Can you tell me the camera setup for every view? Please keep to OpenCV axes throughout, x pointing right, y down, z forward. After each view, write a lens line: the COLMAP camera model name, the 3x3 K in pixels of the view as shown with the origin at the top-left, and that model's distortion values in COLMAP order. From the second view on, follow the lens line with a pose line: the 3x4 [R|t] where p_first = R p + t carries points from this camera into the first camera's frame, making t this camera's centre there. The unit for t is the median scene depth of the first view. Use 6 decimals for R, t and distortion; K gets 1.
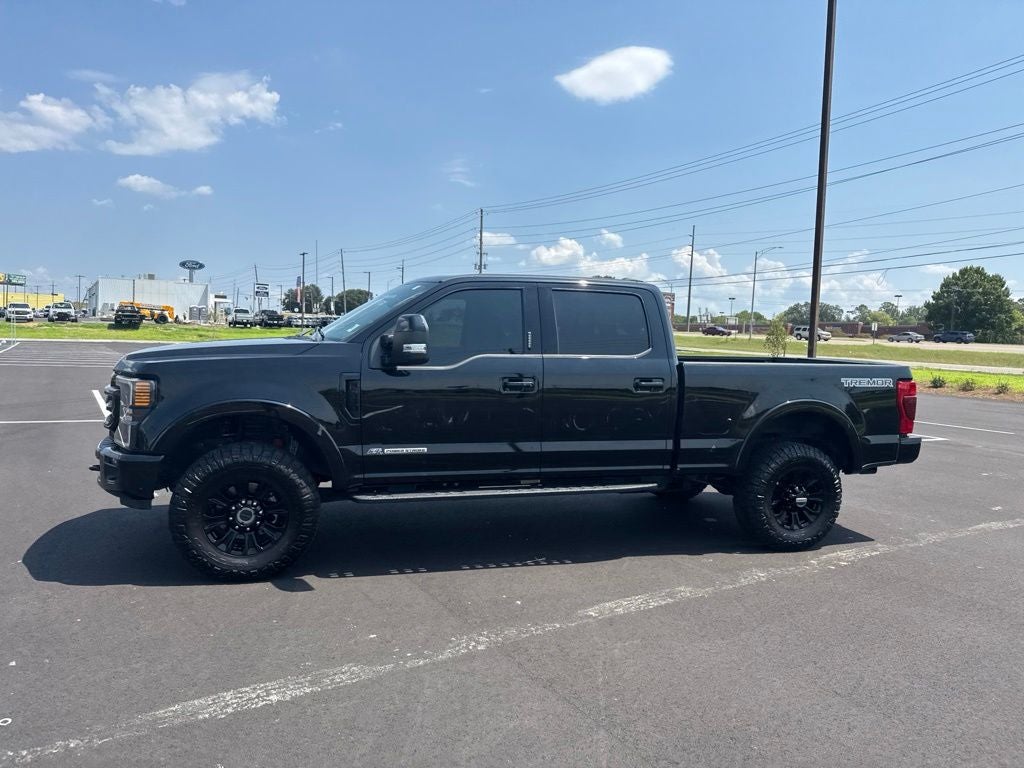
lens RADIAL K [[717.3, 0, 505.3], [0, 717.3, 383.2], [0, 0, 1]] dist [0.043628, -0.062865]
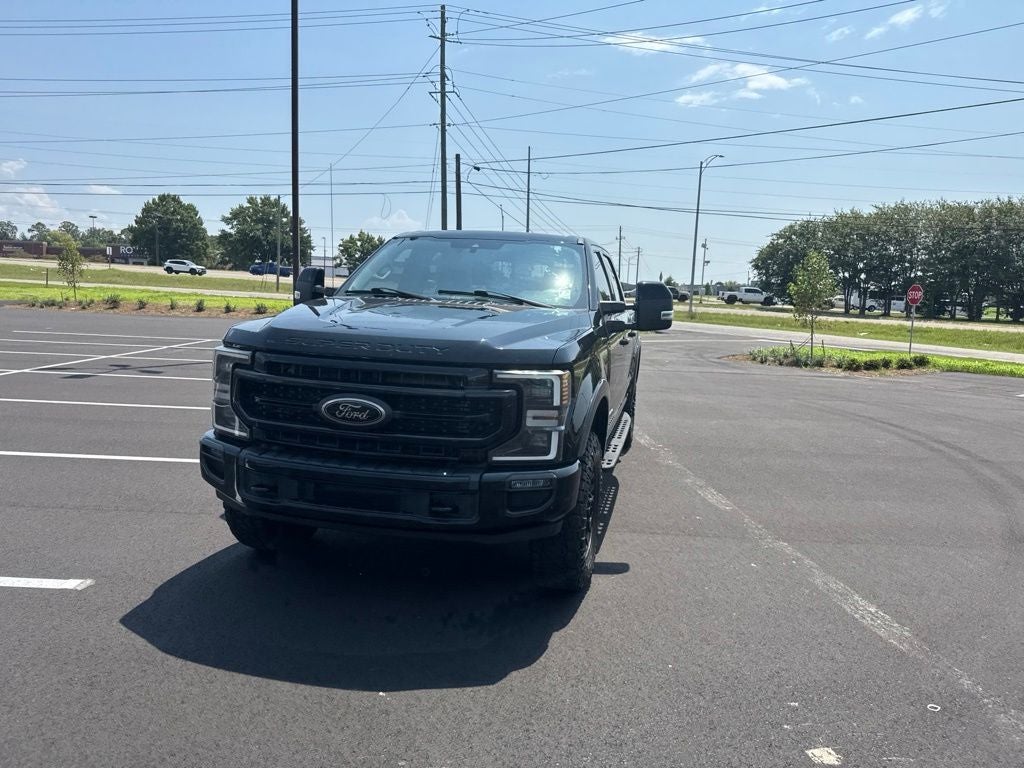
lens RADIAL K [[717.3, 0, 502.9], [0, 717.3, 400.1], [0, 0, 1]] dist [0.043628, -0.062865]
pose [[0.514237, -0.145530, 0.845211, -0.925805], [0.035082, 0.988243, 0.148813, -0.074615], [-0.856931, -0.046874, 0.513296, 0.515005]]
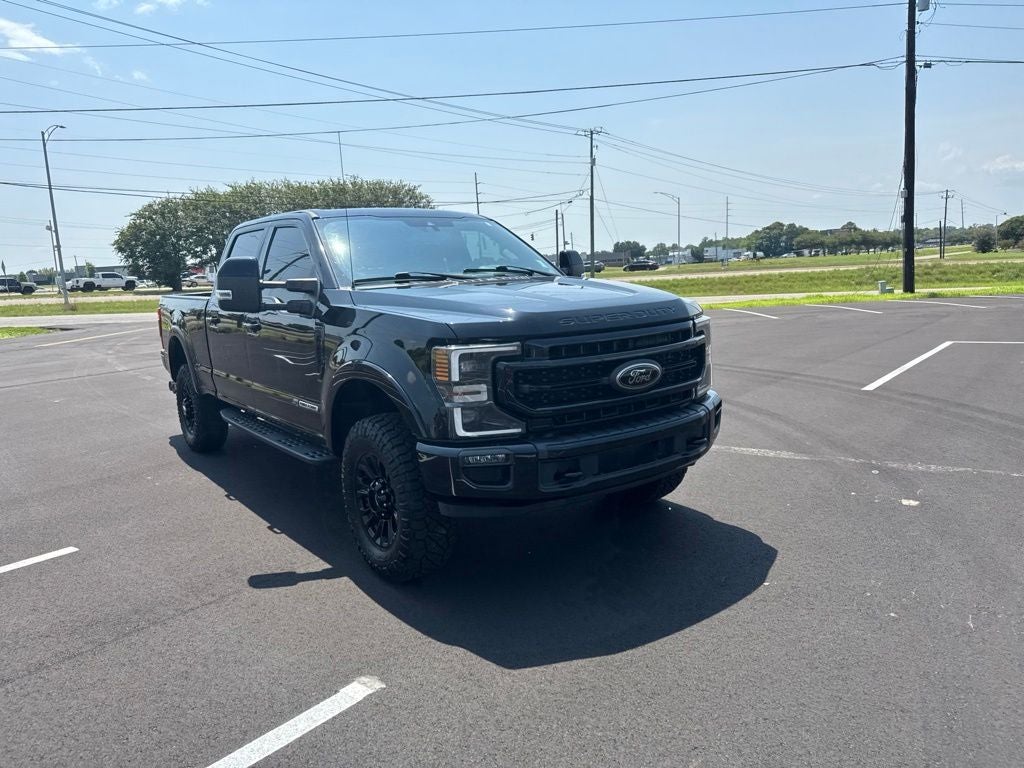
lens RADIAL K [[717.3, 0, 505.7], [0, 717.3, 404.2], [0, 0, 1]] dist [0.043628, -0.062865]
pose [[-0.326748, -0.197495, 0.924246, -1.048243], [0.096994, 0.965752, 0.240654, -0.122575], [-0.940121, 0.168279, -0.296402, 1.223273]]
